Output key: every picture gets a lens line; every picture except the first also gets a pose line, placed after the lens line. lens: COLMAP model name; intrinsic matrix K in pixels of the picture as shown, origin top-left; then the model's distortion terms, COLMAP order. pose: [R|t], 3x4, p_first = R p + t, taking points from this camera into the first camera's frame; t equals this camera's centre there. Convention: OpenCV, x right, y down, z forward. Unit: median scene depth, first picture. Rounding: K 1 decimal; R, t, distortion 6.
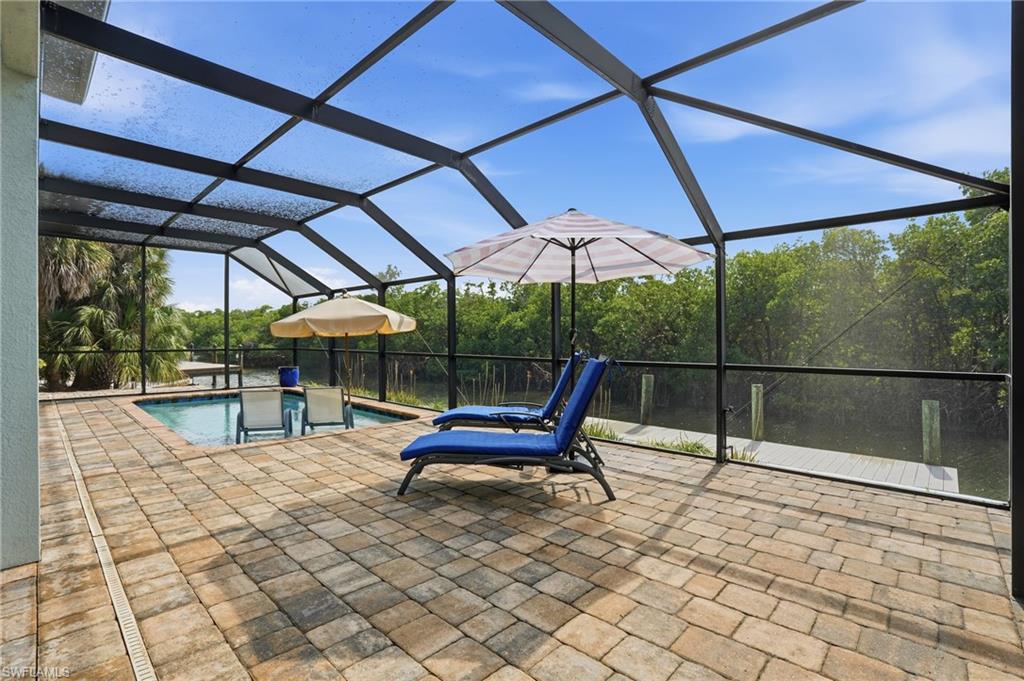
lens RADIAL K [[465.3, 0, 514.3], [0, 465.3, 342.9], [0, 0, 1]] dist [-0.004062, 0.000399]
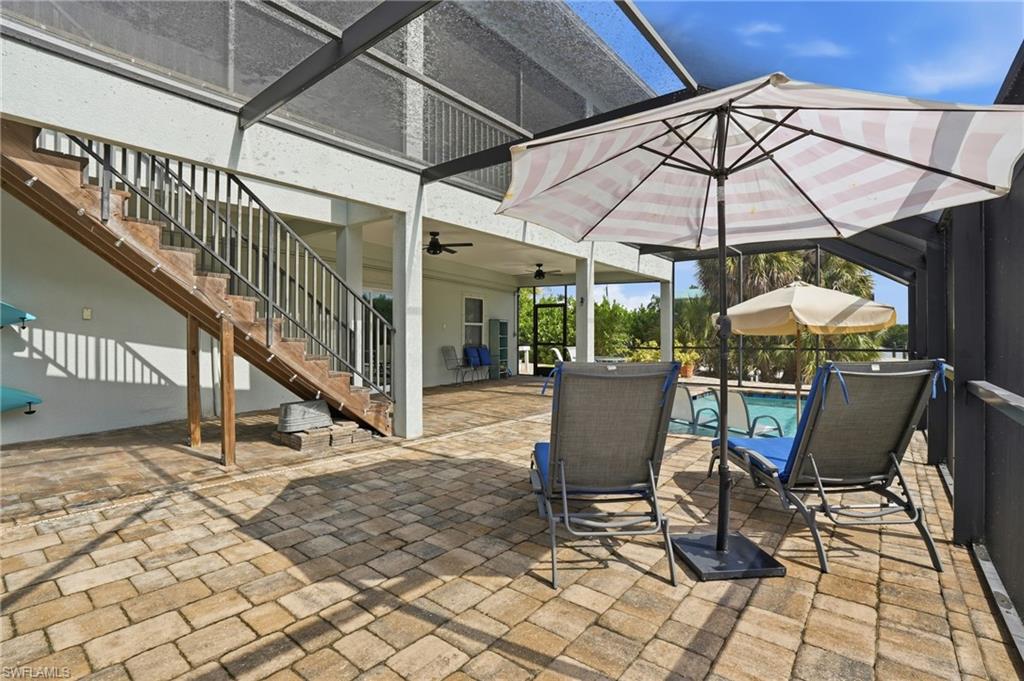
lens RADIAL K [[465.3, 0, 513.6], [0, 465.3, 343.2], [0, 0, 1]] dist [-0.004062, 0.000399]
pose [[0.052738, -0.006194, -0.998589, 1.084661], [0.004977, 0.999970, -0.005940, 0.011605], [0.998596, -0.004656, 0.052767, 1.174878]]
